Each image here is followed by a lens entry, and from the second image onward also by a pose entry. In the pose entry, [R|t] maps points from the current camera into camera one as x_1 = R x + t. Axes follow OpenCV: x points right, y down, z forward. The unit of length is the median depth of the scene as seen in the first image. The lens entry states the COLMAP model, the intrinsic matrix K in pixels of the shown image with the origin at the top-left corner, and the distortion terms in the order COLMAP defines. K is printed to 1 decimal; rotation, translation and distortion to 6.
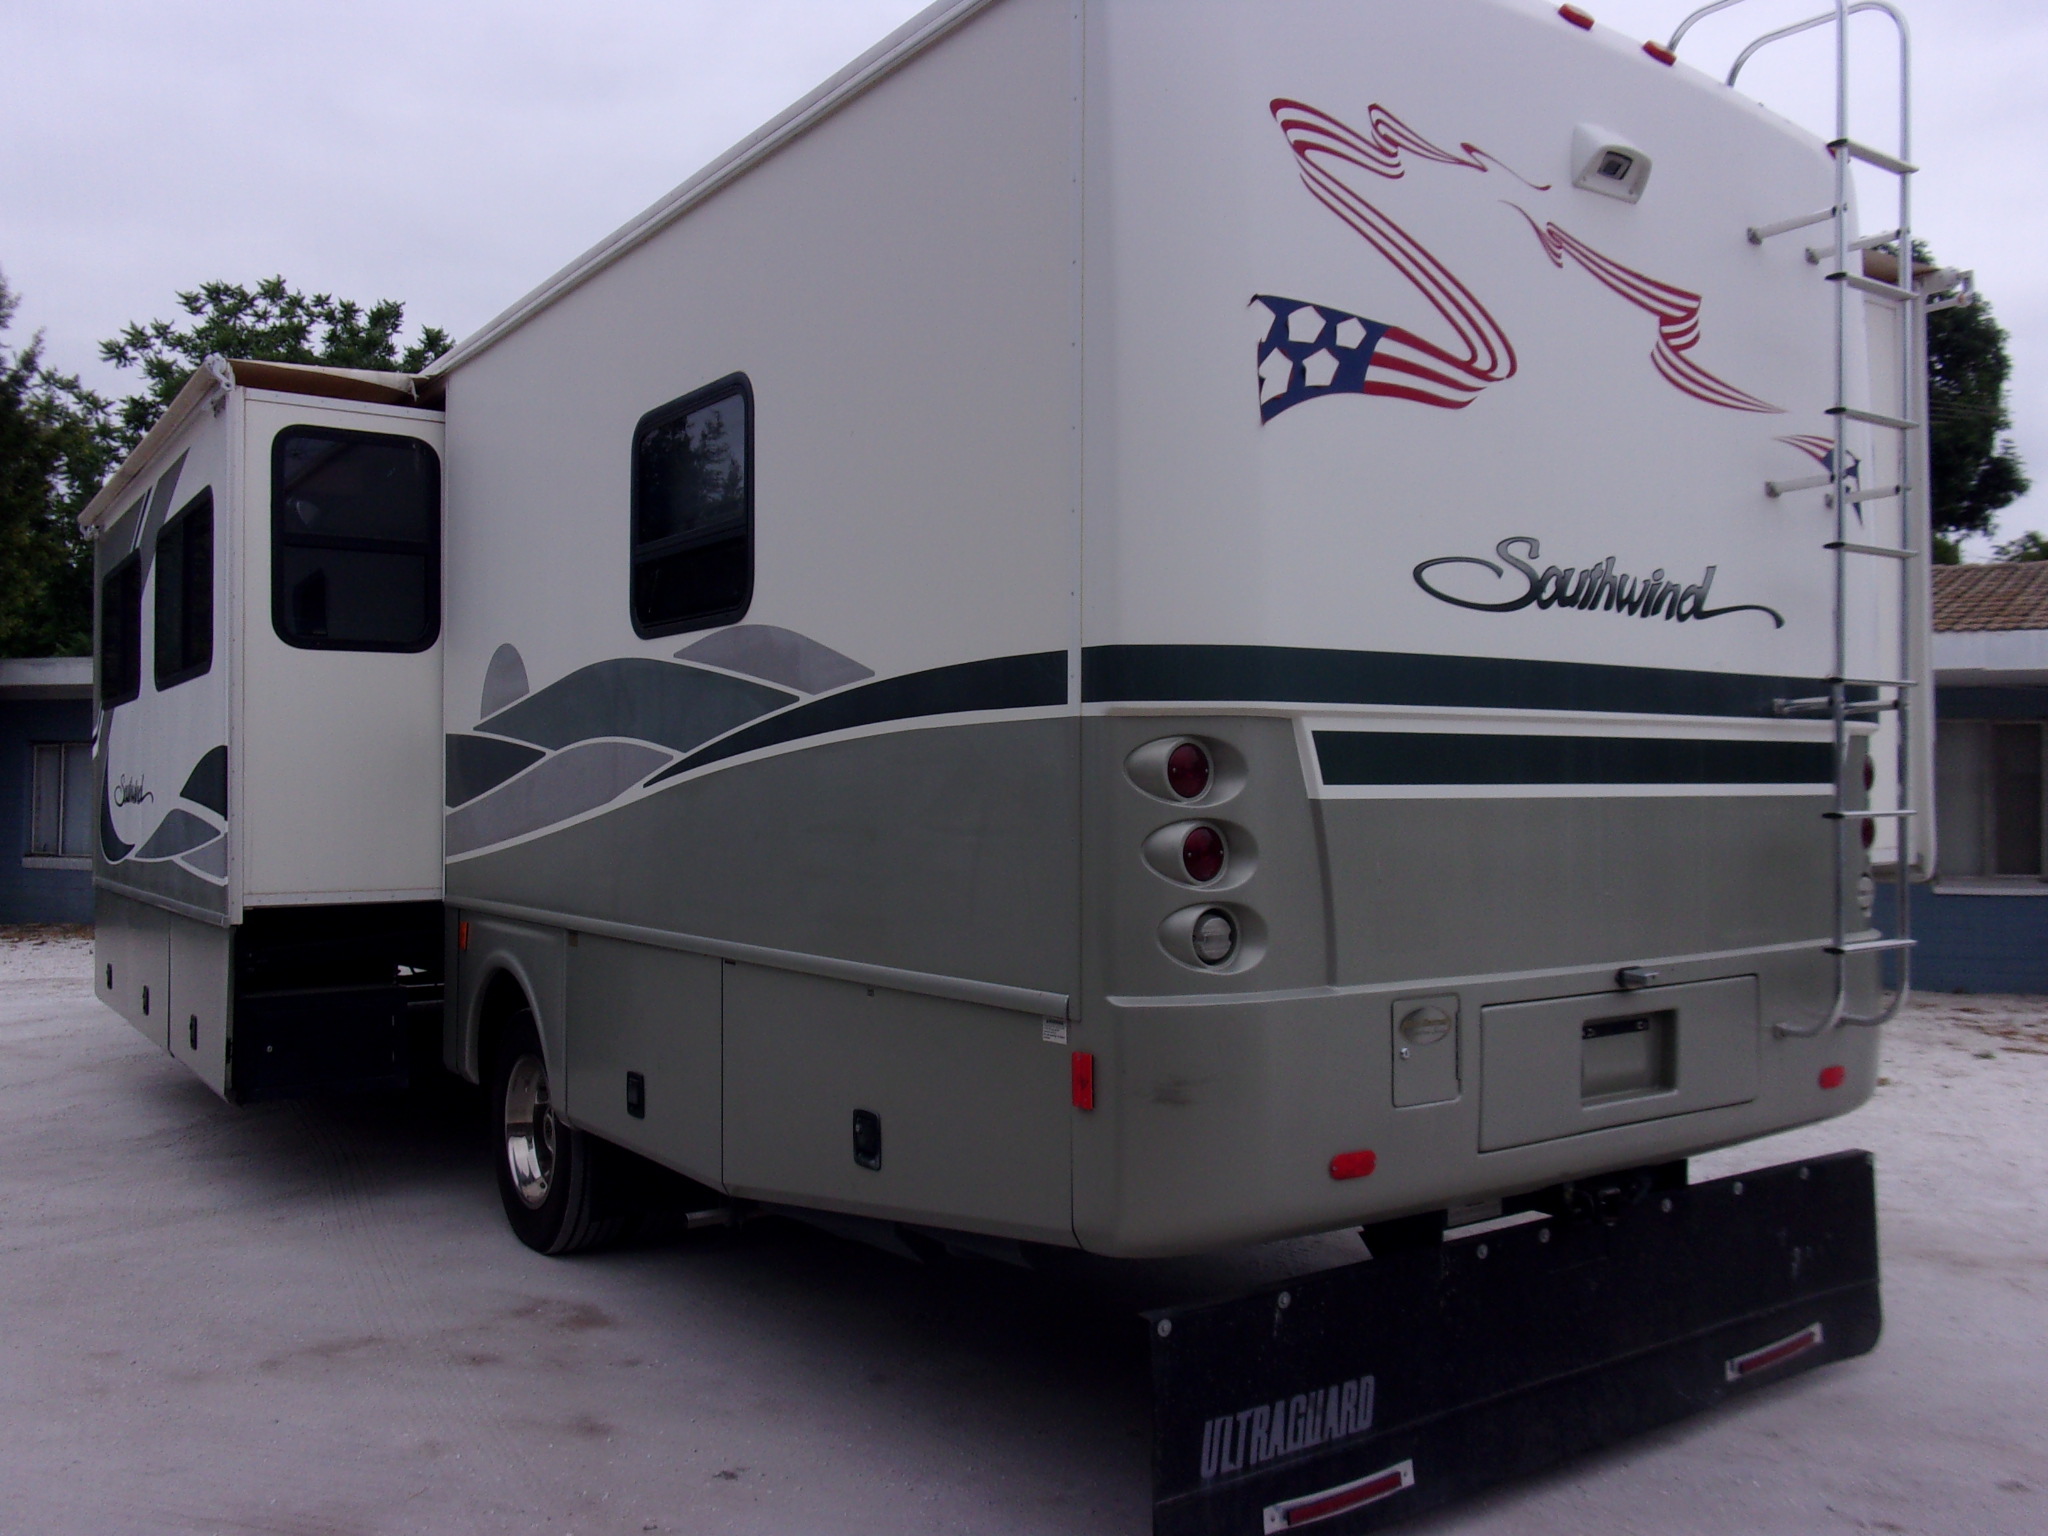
lens RADIAL K [[1689.0, 0, 1024.0], [0, 1689.0, 768.0], [0, 0, 1]] dist [0.013190, -0.055625]
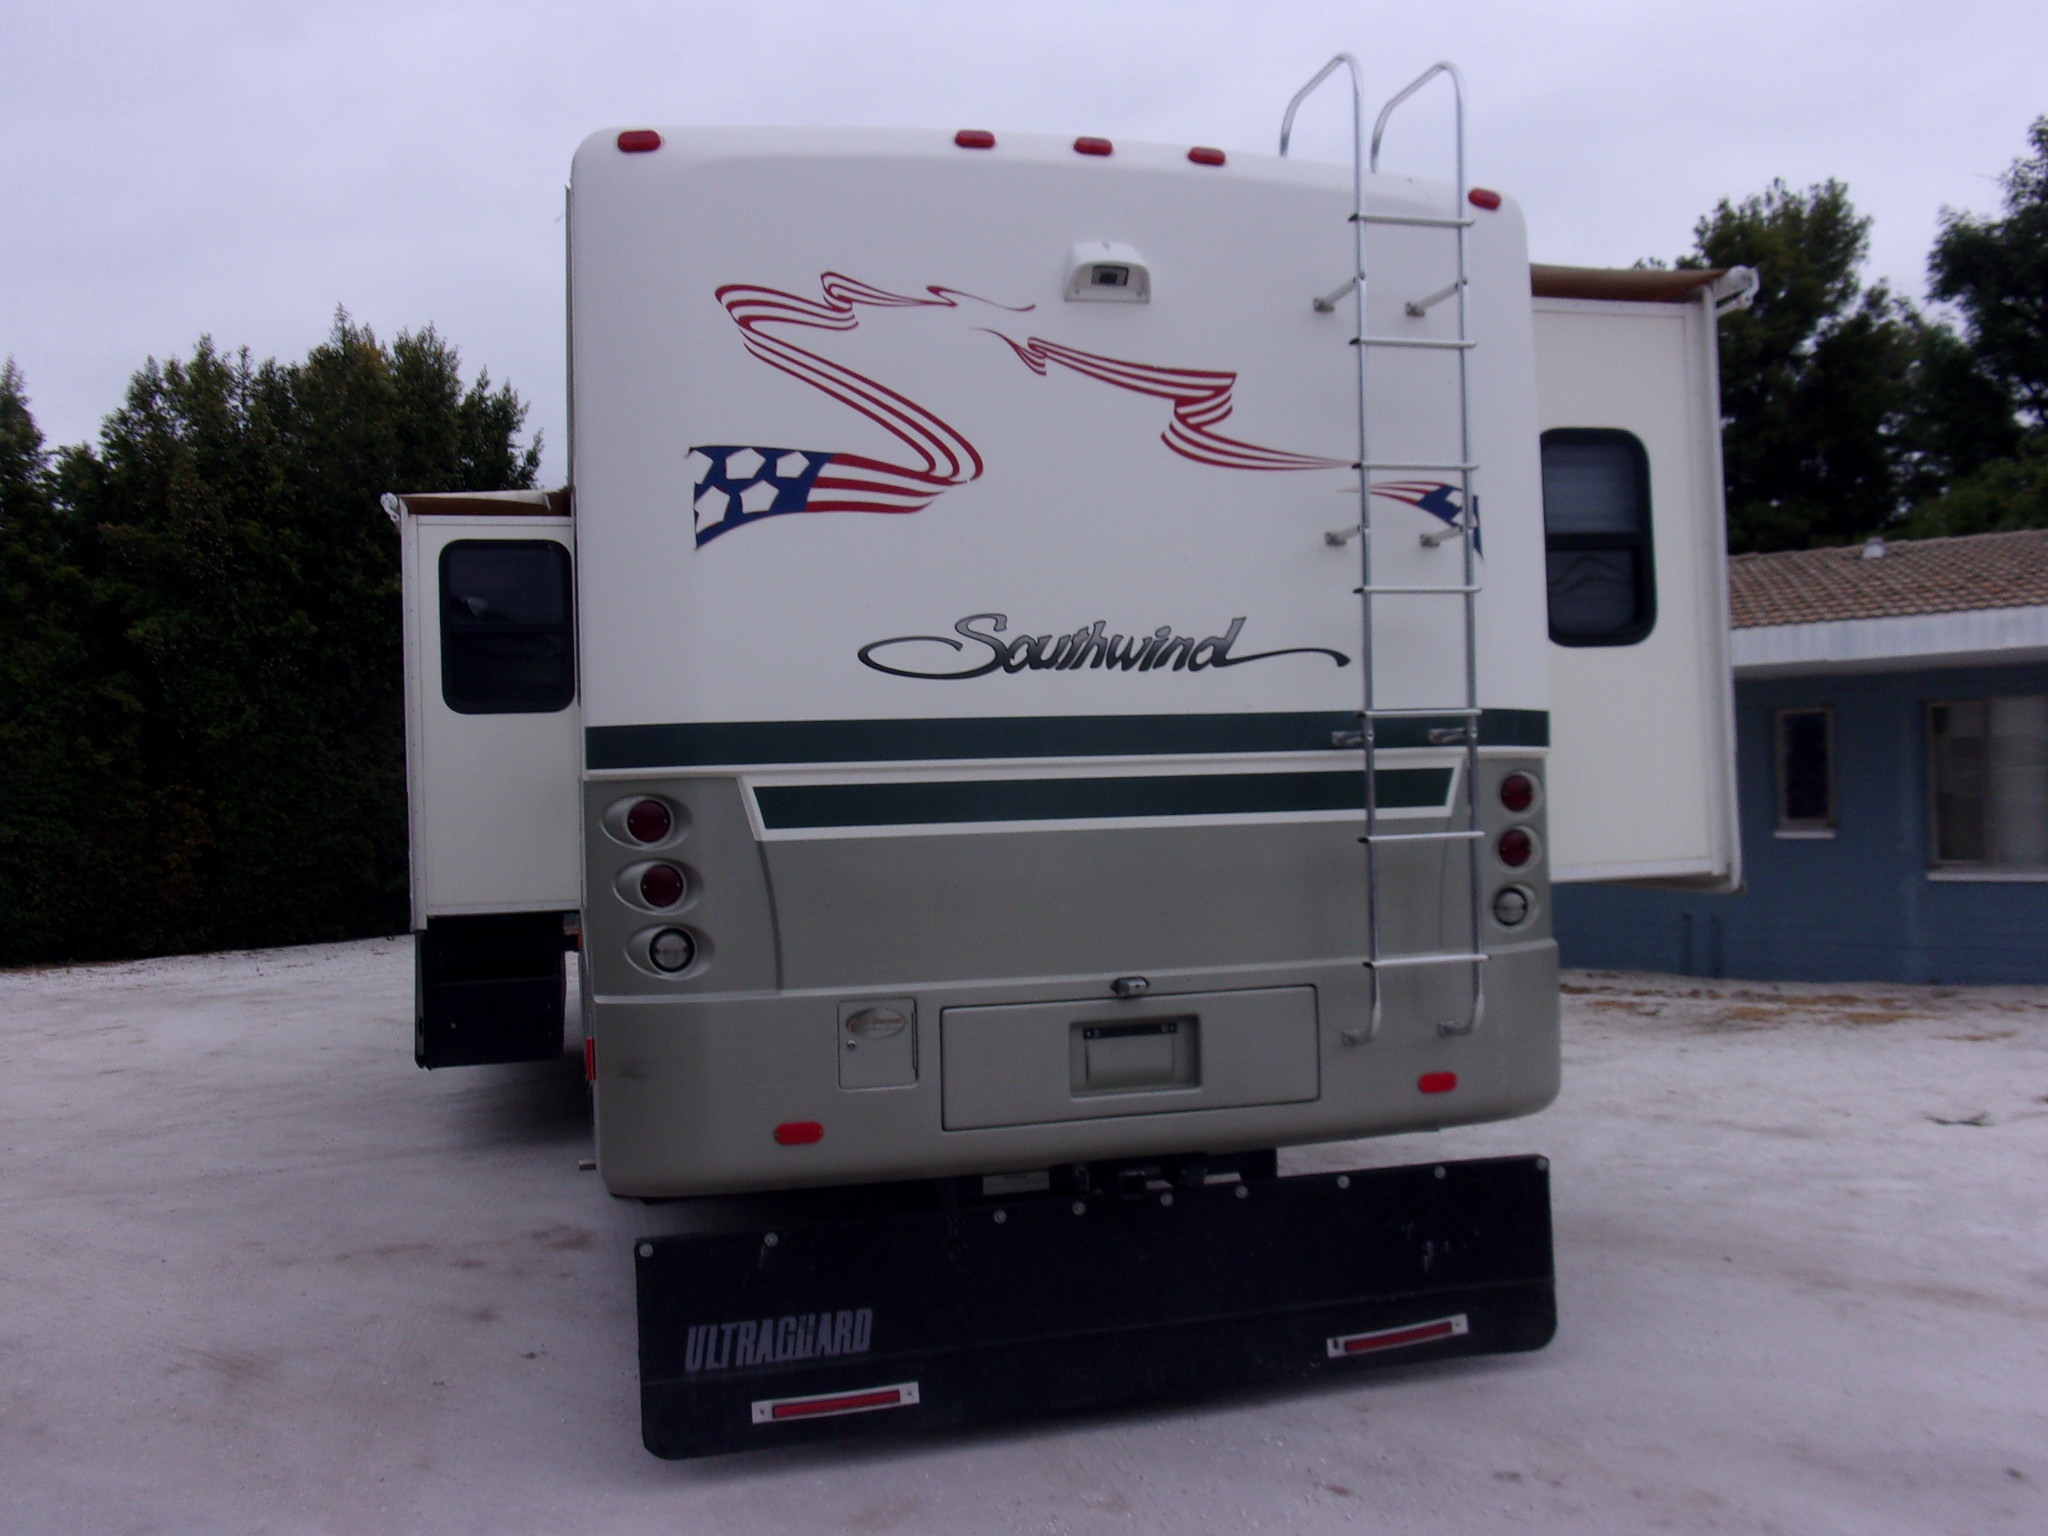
lens RADIAL K [[1674.3, 0, 1024.1], [0, 1674.3, 779.2], [0, 0, 1]] dist [0.028356, -0.102614]
pose [[0.940025, -0.027469, -0.339997, 0.708531], [0.030805, 0.999516, 0.004415, -0.024667], [0.339712, -0.014624, 0.940416, -0.095621]]
